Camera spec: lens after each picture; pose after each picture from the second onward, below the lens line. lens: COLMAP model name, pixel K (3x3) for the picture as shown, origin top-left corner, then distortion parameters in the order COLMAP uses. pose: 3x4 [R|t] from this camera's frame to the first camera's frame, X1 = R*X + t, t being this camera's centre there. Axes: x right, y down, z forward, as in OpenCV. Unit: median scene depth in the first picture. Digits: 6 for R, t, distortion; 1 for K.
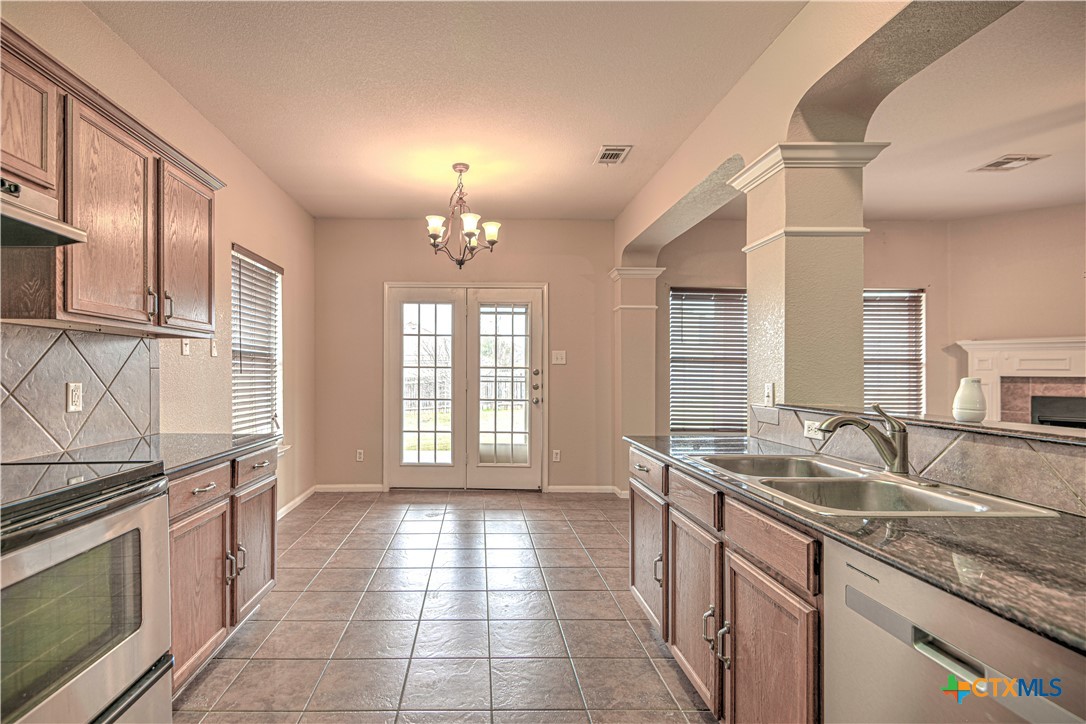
lens RADIAL K [[542.6, 0, 476.5], [0, 542.6, 372.9], [0, 0, 1]] dist [0.000217, -0.001362]
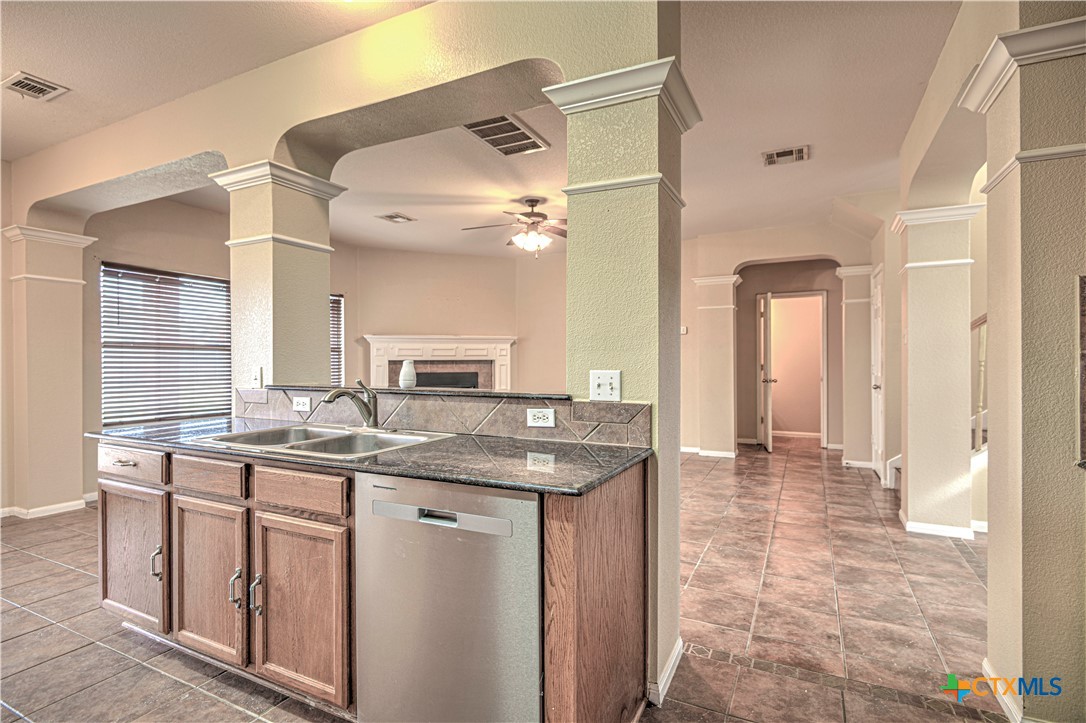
lens RADIAL K [[506.6, 0, 543.0], [0, 506.6, 361.5], [0, 0, 1]] dist [-0.000712, -0.001108]
pose [[0.466156, -0.010486, 0.884640, -0.127428], [0.005958, 0.999944, 0.008713, 0.000942], [-0.884682, 0.001209, 0.466193, -0.022155]]
